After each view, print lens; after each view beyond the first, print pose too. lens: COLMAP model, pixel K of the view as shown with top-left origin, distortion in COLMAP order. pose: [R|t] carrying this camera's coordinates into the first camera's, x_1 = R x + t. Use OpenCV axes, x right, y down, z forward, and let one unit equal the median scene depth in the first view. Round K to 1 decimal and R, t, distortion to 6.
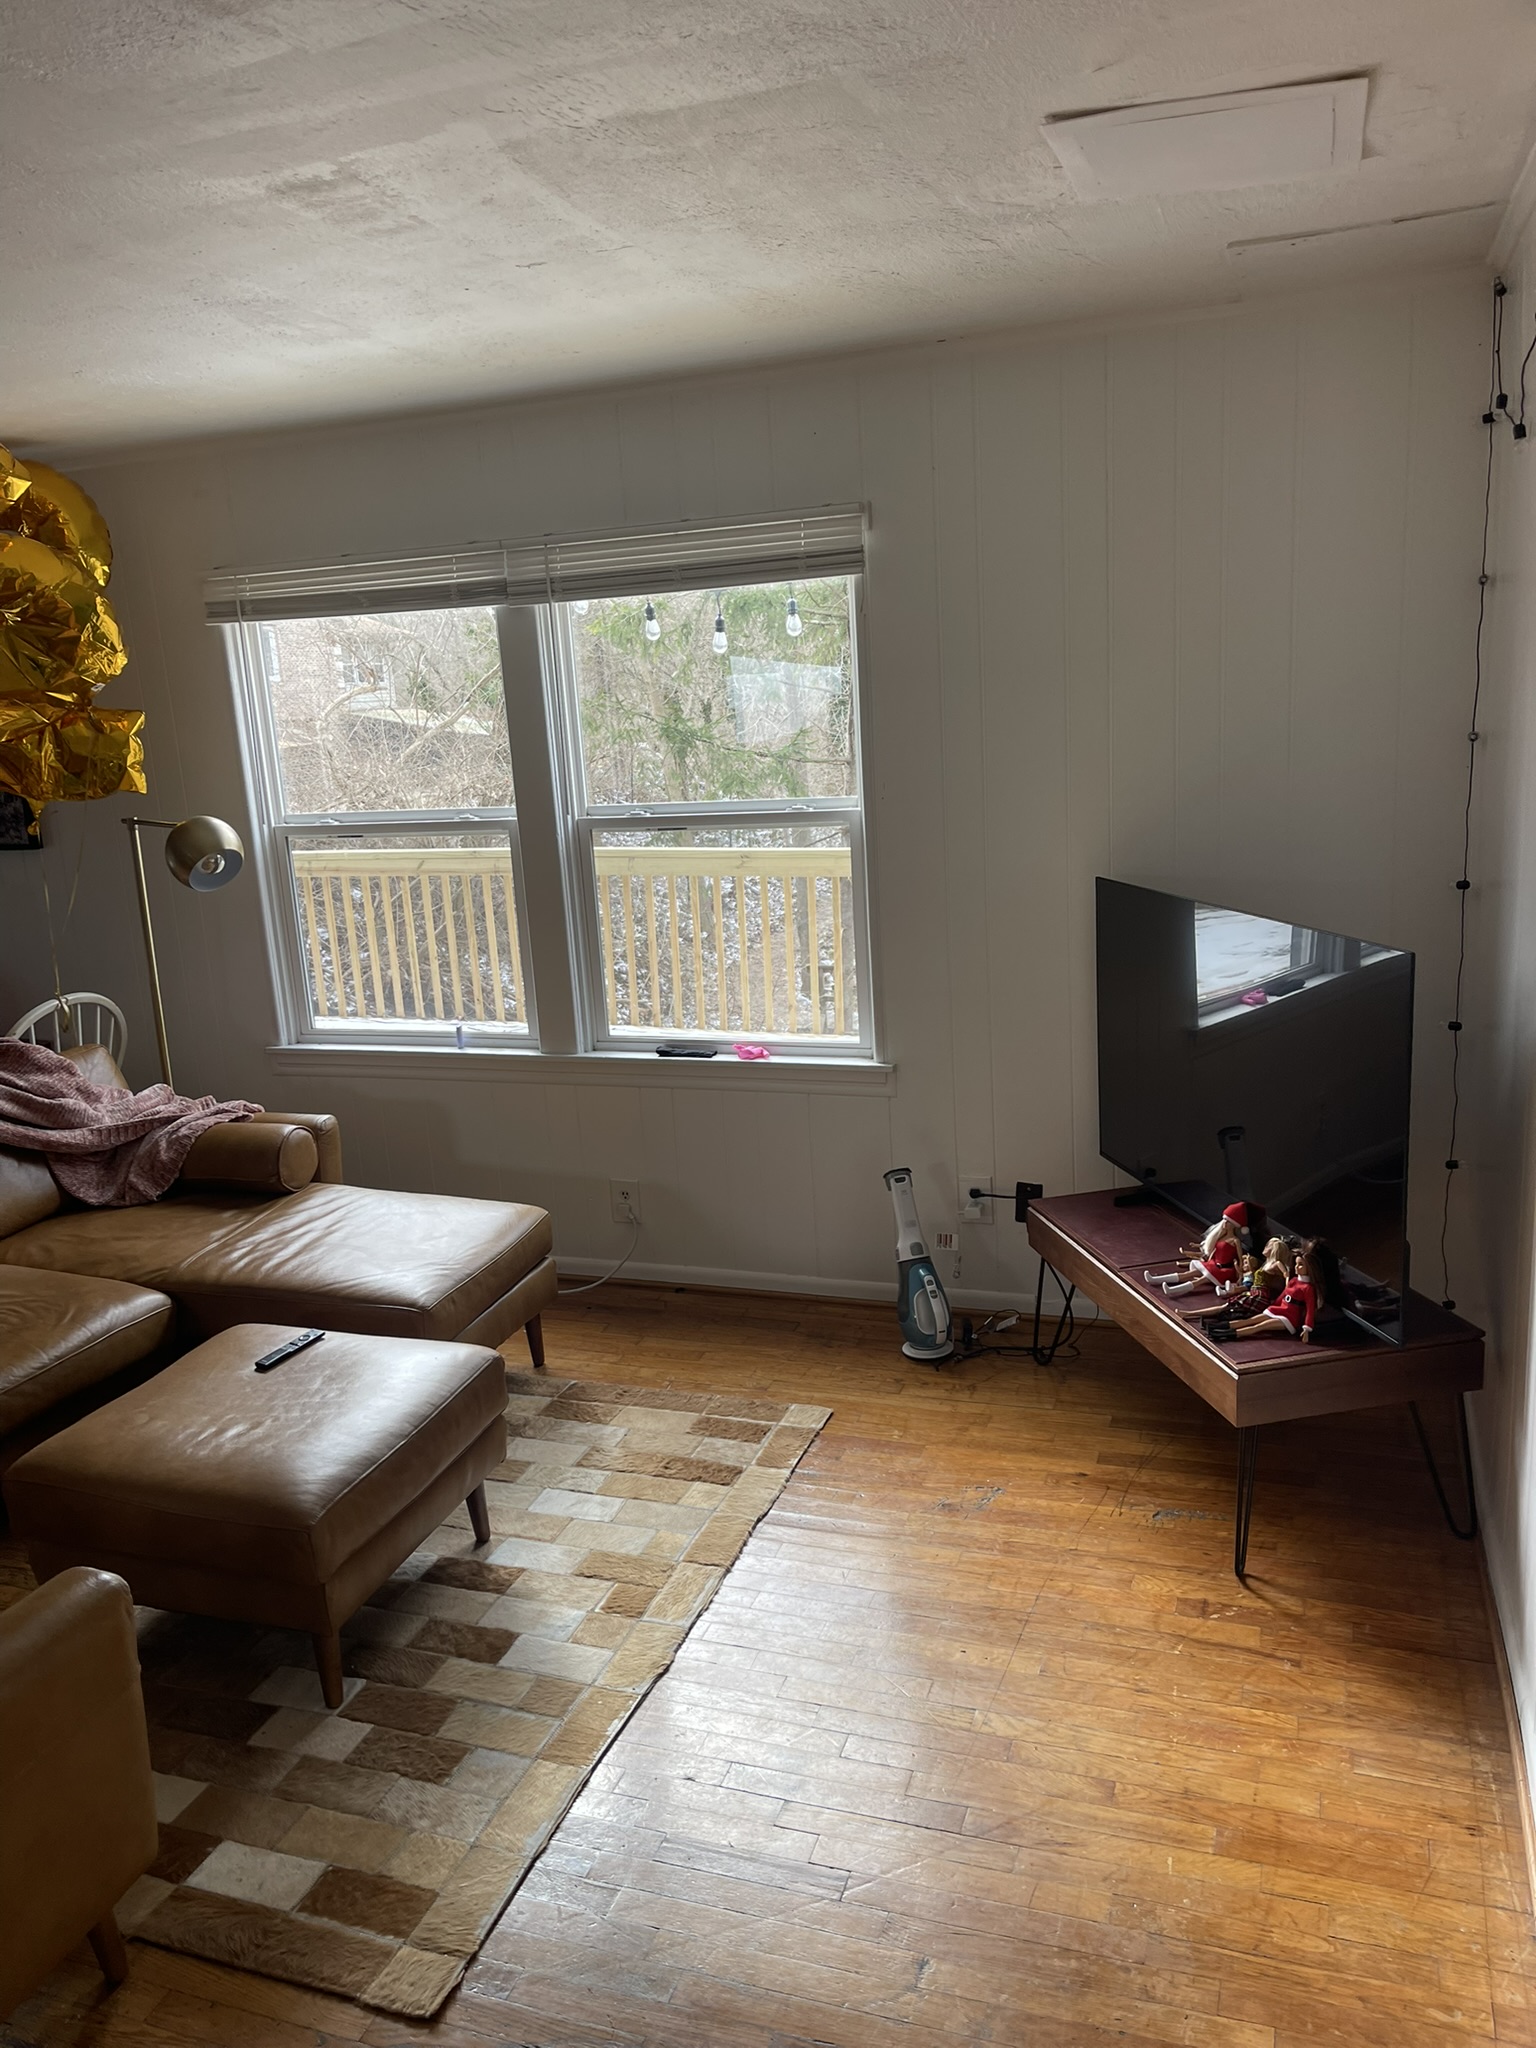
lens RADIAL K [[1556.6, 0, 759.7], [0, 1556.6, 1039.5], [0, 0, 1]] dist [0.078819, -0.106976]
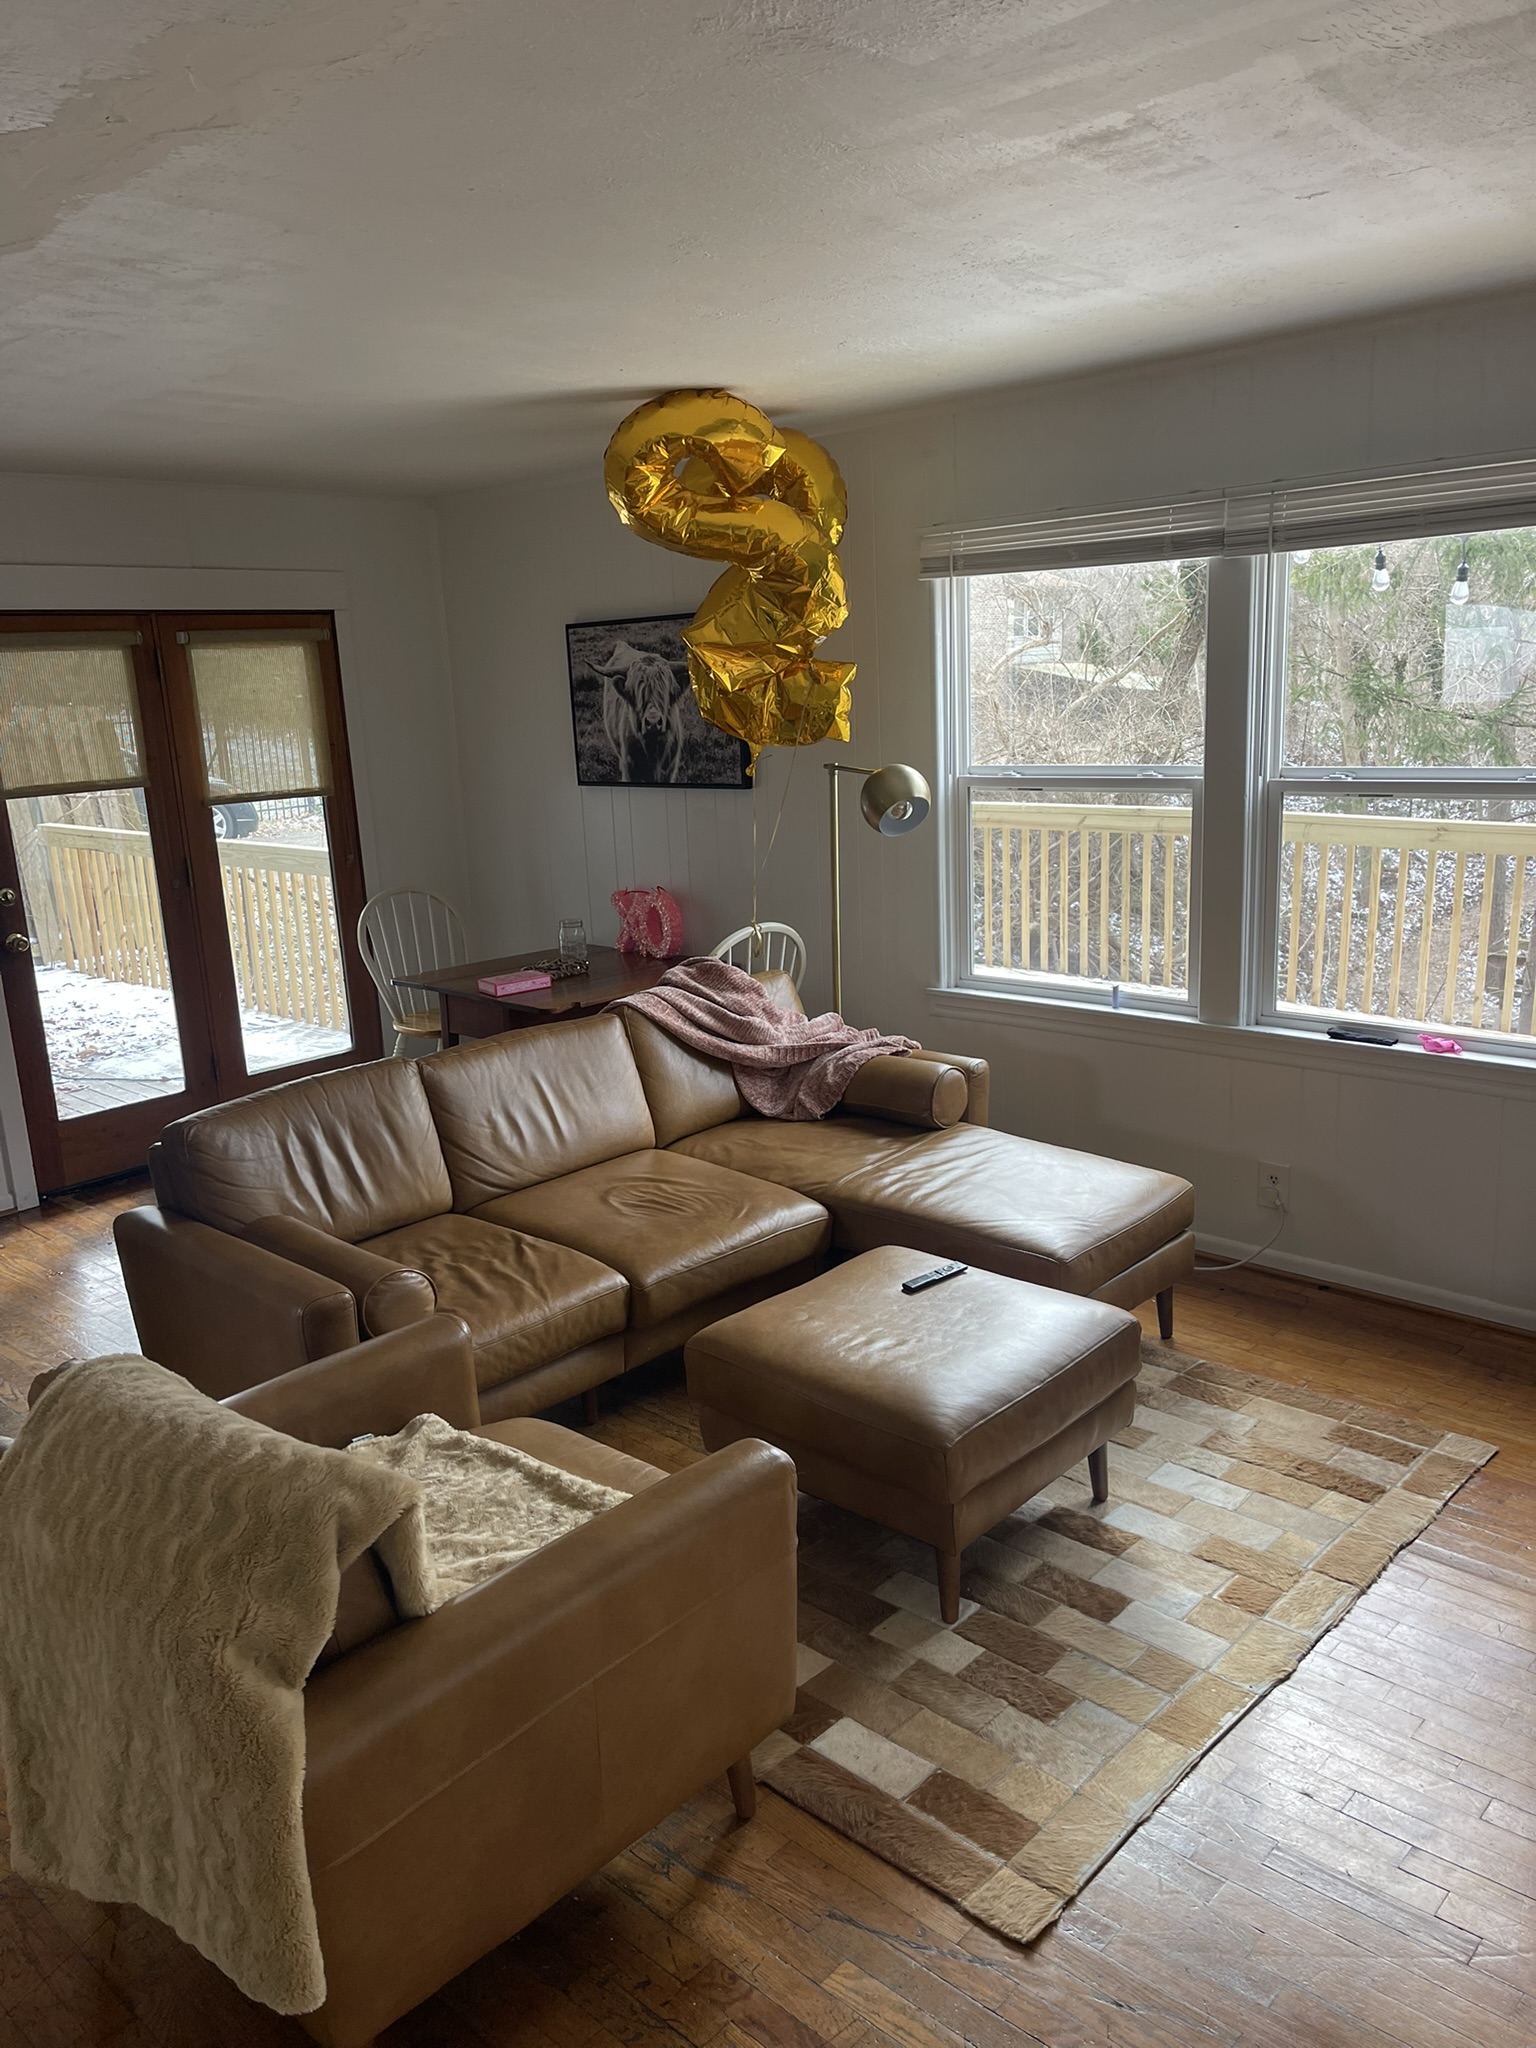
lens RADIAL K [[1556.6, 0, 746.2], [0, 1556.6, 1041.5], [0, 0, 1]] dist [0.078819, -0.106976]
pose [[0.915838, 0.111685, -0.385704, -0.025802], [-0.100391, 0.993722, 0.049369, 0.001606], [0.388797, -0.006493, 0.921301, -0.008793]]
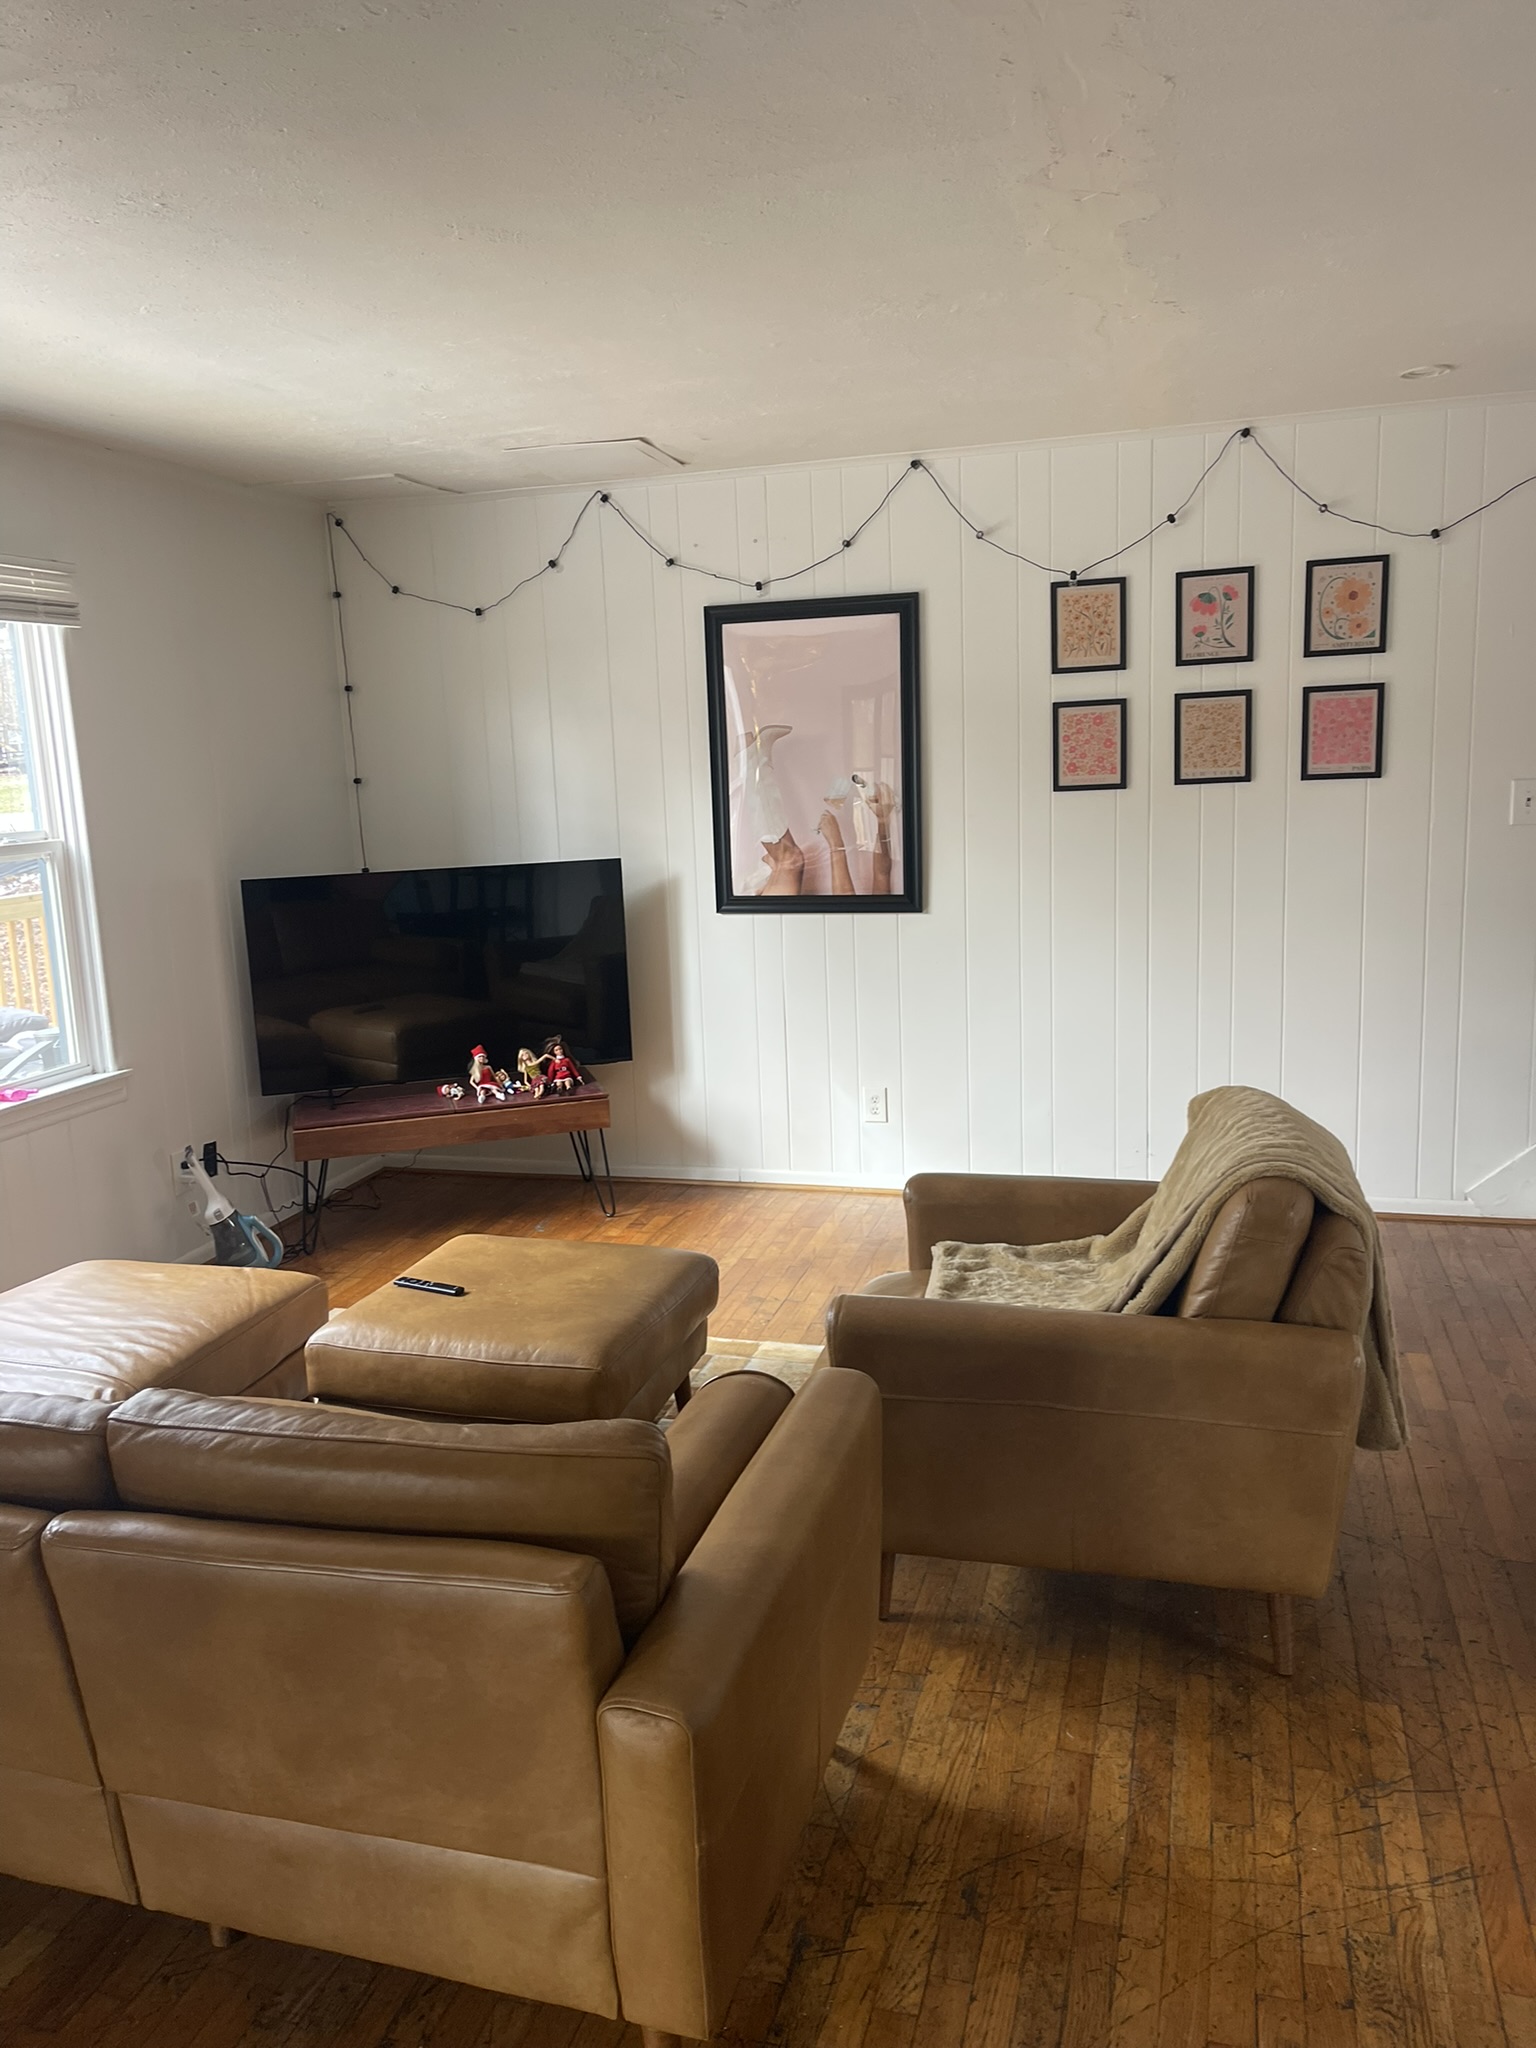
lens RADIAL K [[1556.6, 0, 753.2], [0, 1556.6, 1024.5], [0, 0, 1]] dist [0.078819, -0.106976]
pose [[-0.067804, -0.107320, 0.991910, -1.165827], [0.269006, 0.955411, 0.121759, -0.033651], [-0.960749, 0.275085, -0.035911, 0.681800]]
